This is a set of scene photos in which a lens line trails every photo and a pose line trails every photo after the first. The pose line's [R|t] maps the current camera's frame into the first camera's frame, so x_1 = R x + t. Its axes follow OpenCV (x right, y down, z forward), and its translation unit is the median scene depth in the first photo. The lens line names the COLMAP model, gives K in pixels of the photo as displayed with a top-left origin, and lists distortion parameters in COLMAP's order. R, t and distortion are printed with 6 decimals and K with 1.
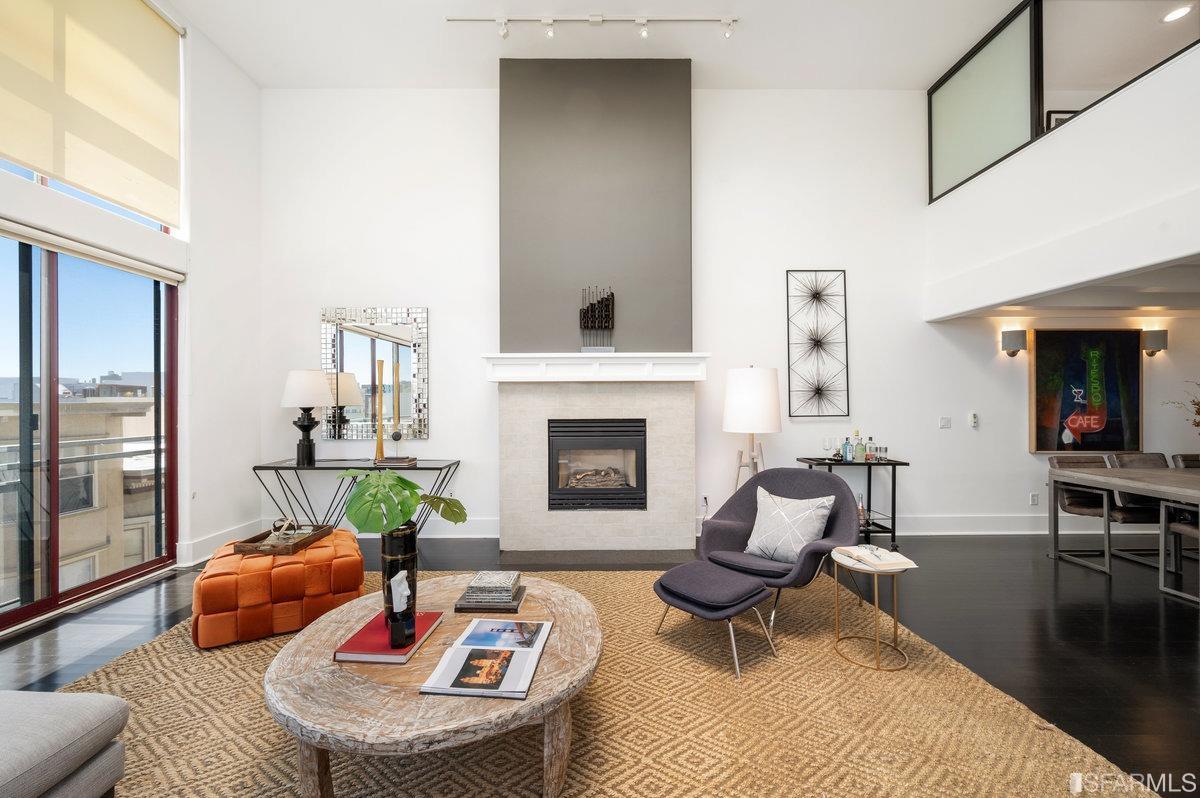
lens RADIAL K [[471.6, 0, 591.2], [0, 471.6, 403.6], [0, 0, 1]] dist [-0.005605, 0.000598]
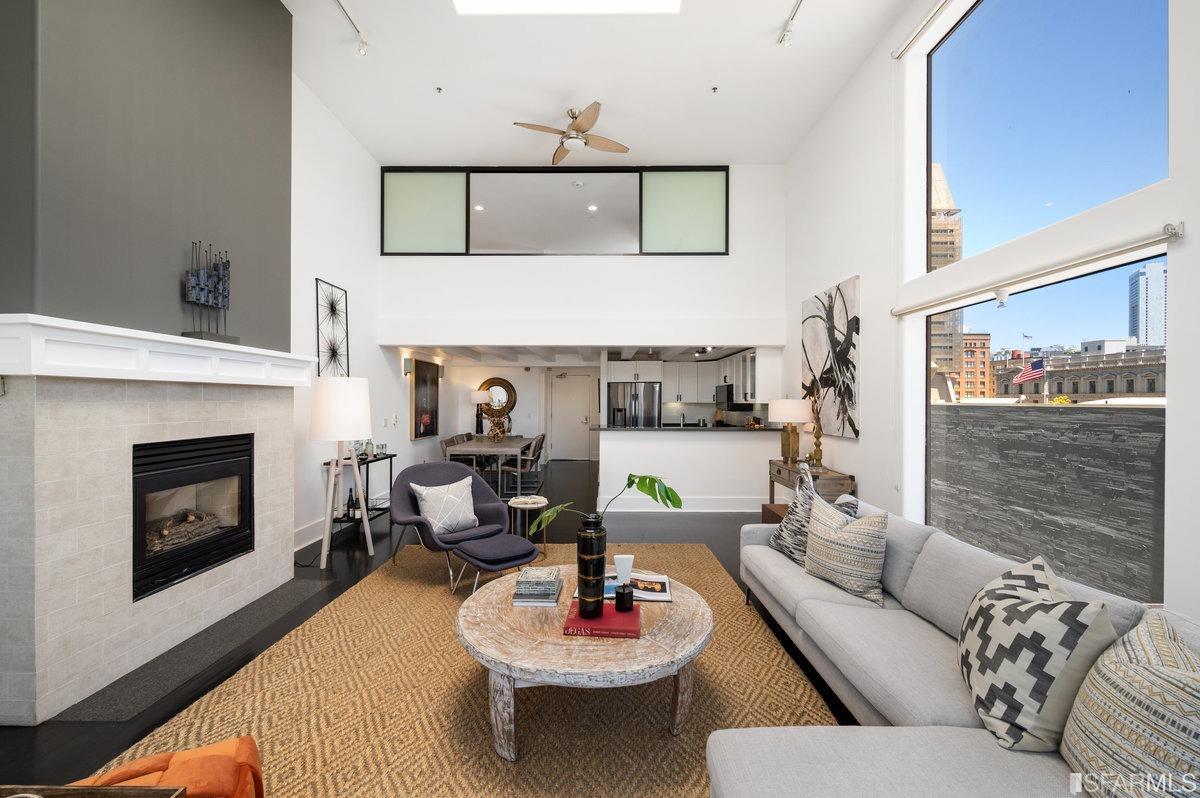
lens RADIAL K [[471.6, 0, 608.3], [0, 471.6, 412.9], [0, 0, 1]] dist [-0.005605, 0.000598]
pose [[-0.012035, -0.020470, 0.999718, -0.659499], [-0.008639, 0.999755, 0.020367, -0.022274], [-0.999890, -0.008391, -0.012208, 0.416371]]
